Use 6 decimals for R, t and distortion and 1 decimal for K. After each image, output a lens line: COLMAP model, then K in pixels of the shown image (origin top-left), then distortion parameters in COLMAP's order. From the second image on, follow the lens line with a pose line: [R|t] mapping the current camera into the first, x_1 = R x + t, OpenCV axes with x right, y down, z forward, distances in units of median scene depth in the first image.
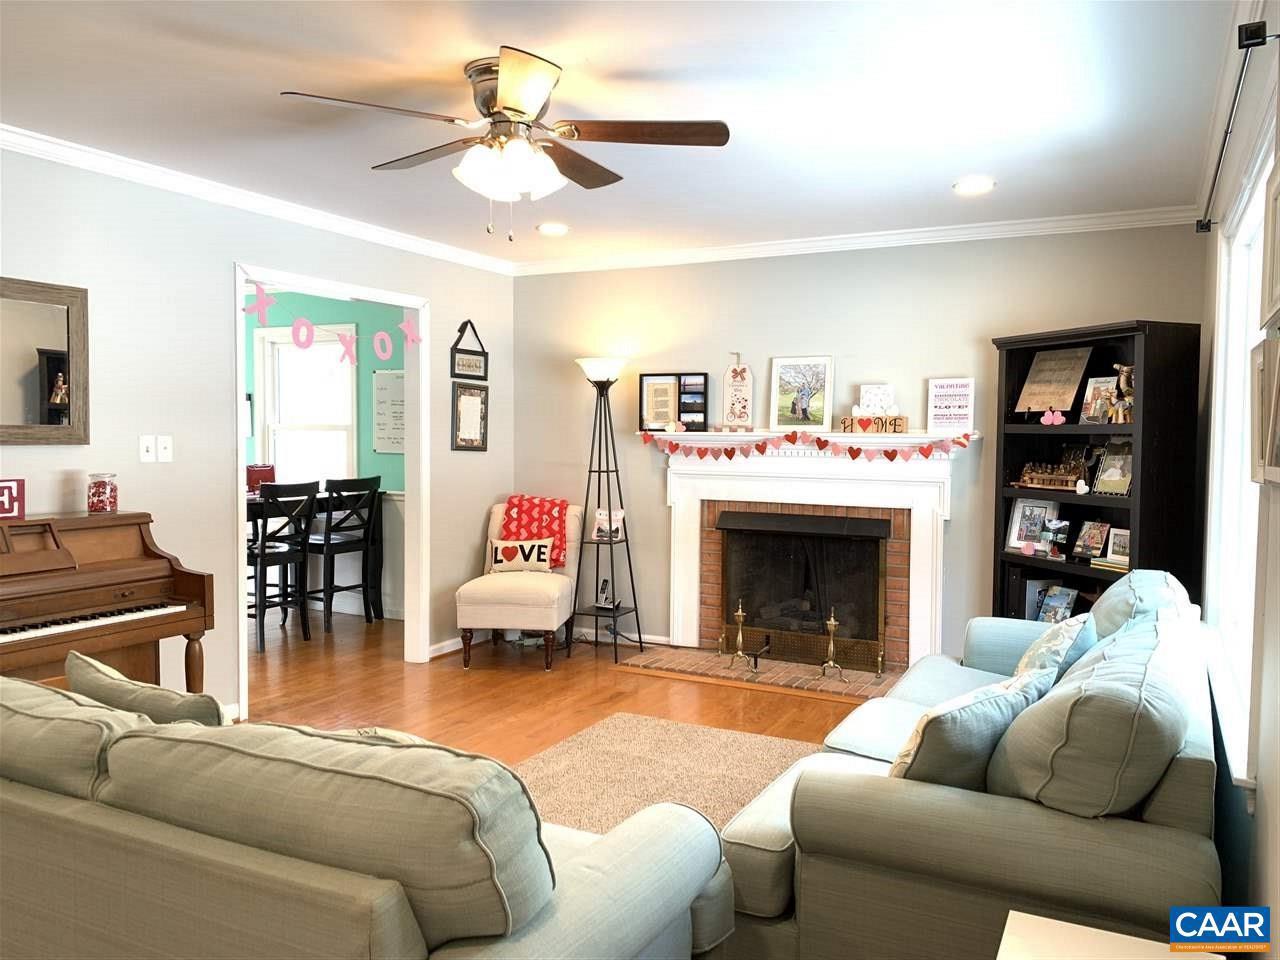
lens RADIAL K [[976.5, 0, 647.6], [0, 976.5, 472.5], [0, 0, 1]] dist [0.058170, -0.075257]
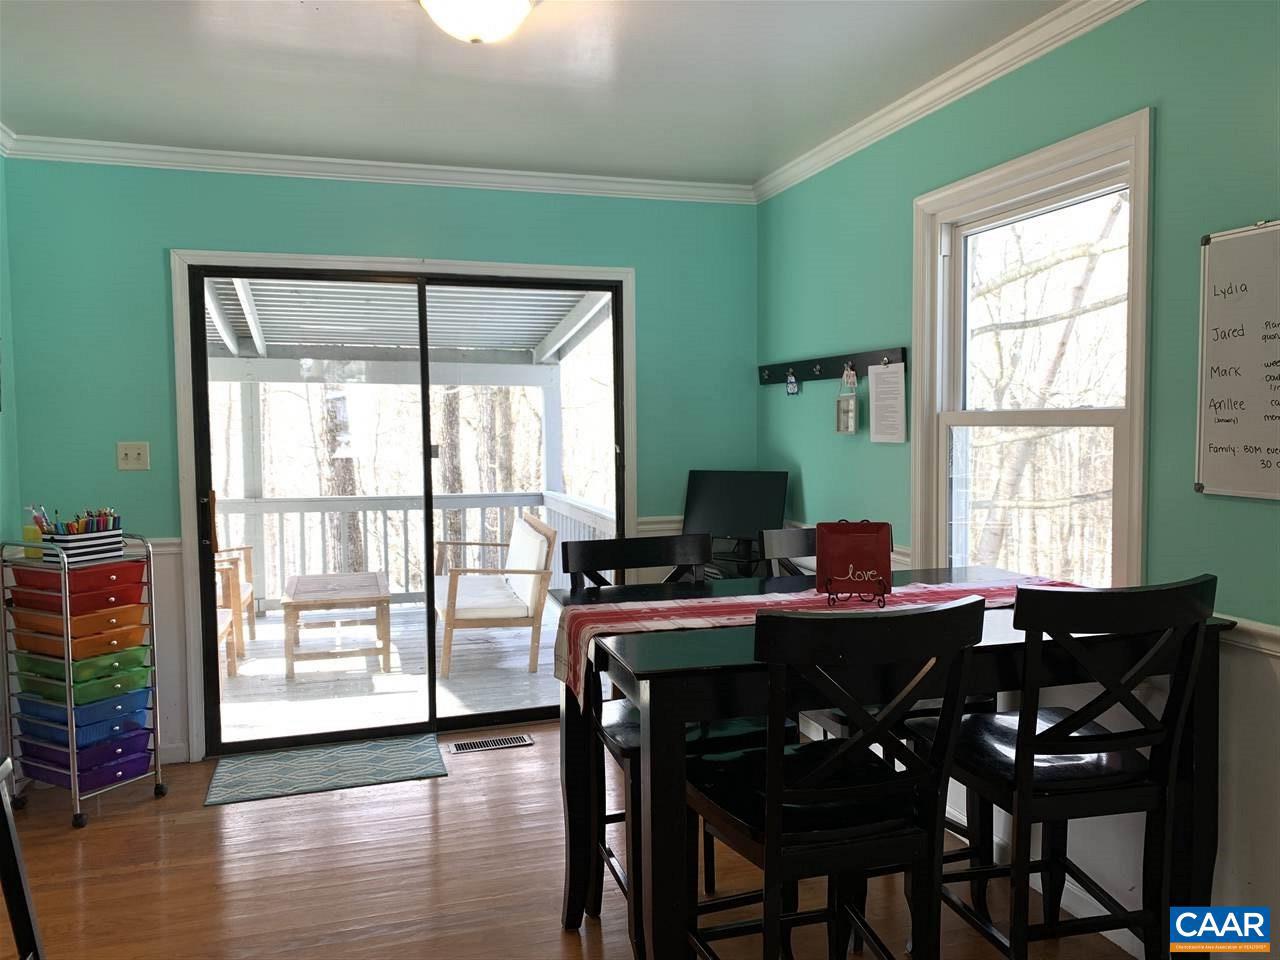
lens RADIAL K [[976.5, 0, 647.6], [0, 976.5, 472.5], [0, 0, 1]] dist [0.058170, -0.075257]
pose [[0.705480, 0.026104, -0.708249, -0.192518], [-0.021449, 0.999650, 0.015480, -0.030779], [0.708406, 0.004270, 0.705793, 0.701211]]
